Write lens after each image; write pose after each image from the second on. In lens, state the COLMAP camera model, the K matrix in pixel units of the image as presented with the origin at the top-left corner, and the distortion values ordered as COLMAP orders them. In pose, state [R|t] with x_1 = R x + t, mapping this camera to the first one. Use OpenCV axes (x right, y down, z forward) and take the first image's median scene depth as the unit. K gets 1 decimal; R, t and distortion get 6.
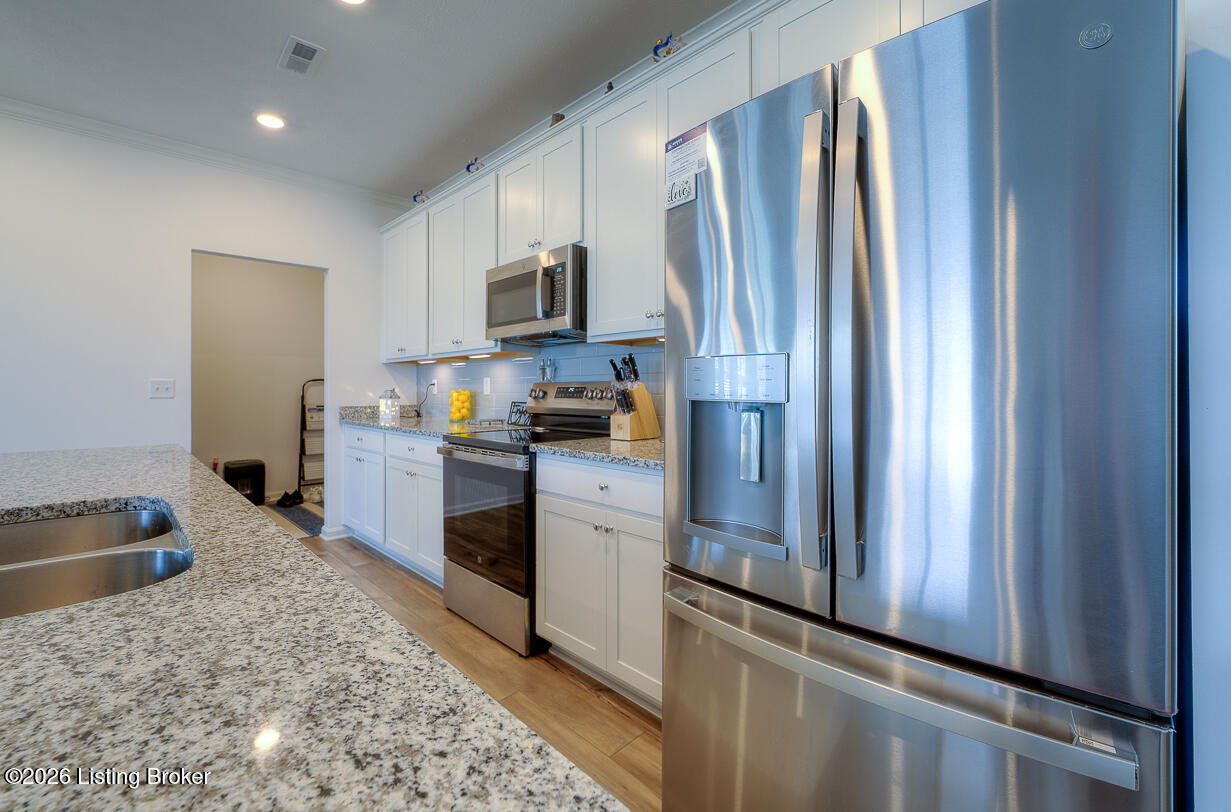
lens RADIAL K [[544.9, 0, 615.5], [0, 544.9, 406.0], [0, 0, 1]] dist [0.016315, -0.000102]
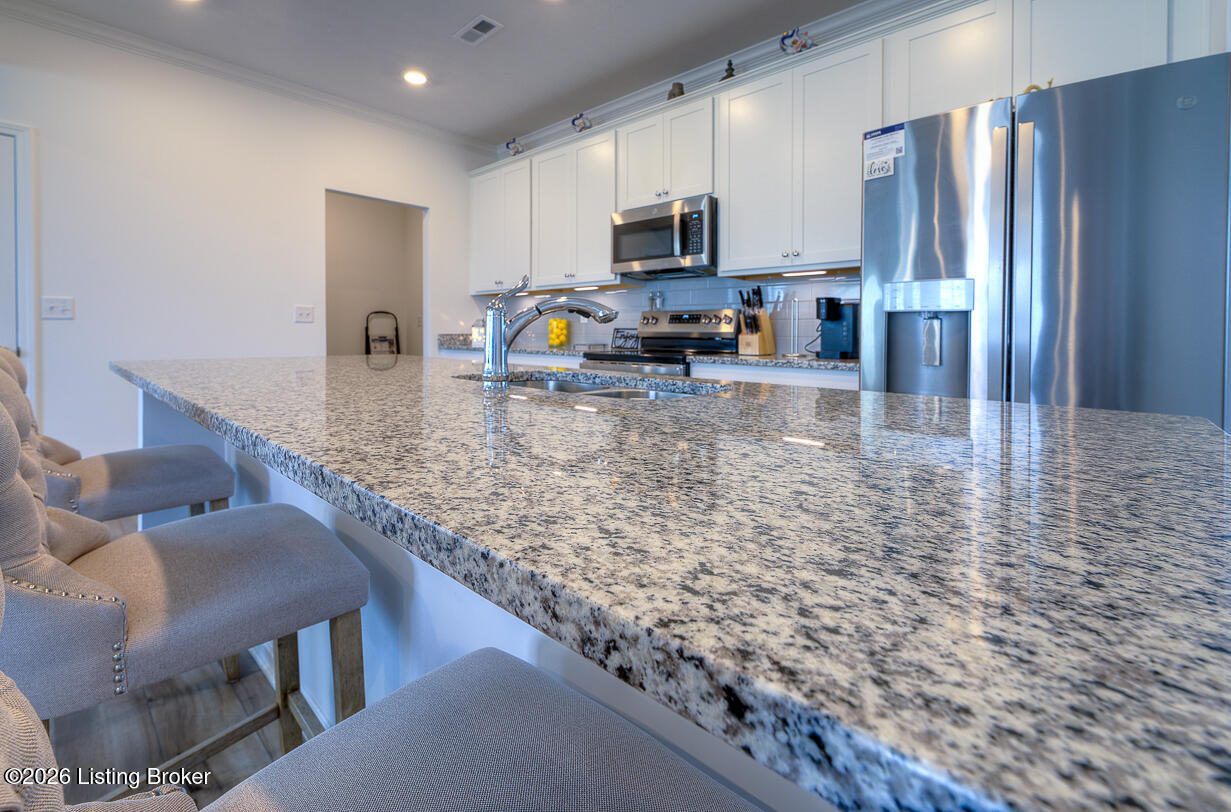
lens RADIAL K [[555.3, 0, 619.8], [0, 555.3, 360.0], [0, 0, 1]] dist [0.010236, 0.000298]
pose [[0.997229, 0.004030, 0.074283, -0.348109], [-0.005464, 0.999802, 0.019111, 0.047371], [-0.074191, -0.019464, 0.997054, -0.223912]]
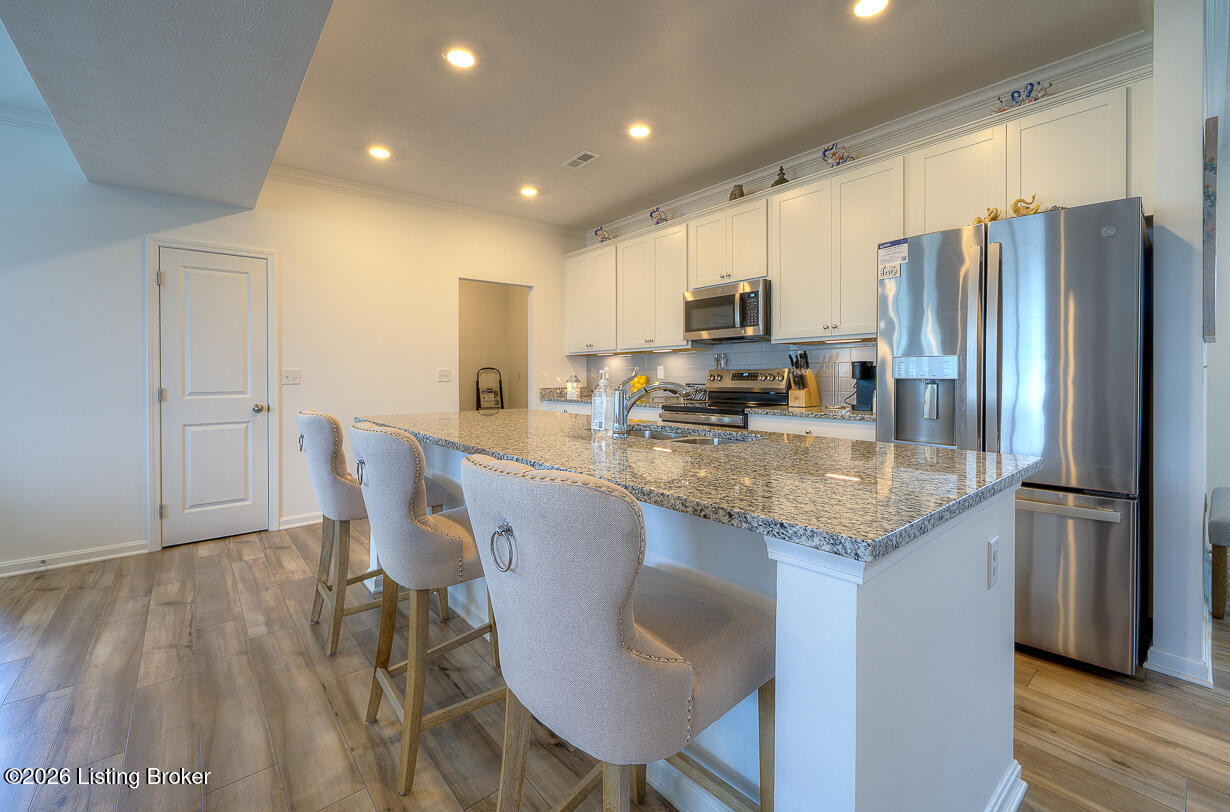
lens RADIAL K [[544.4, 0, 615.0], [0, 544.4, 406.0], [0, 0, 1]] dist [0.016315, -0.000102]
pose [[0.998361, -0.001797, -0.057197, -0.381709], [0.003332, 0.999636, 0.026756, 0.015262], [0.057129, -0.026903, 0.998004, -0.517759]]
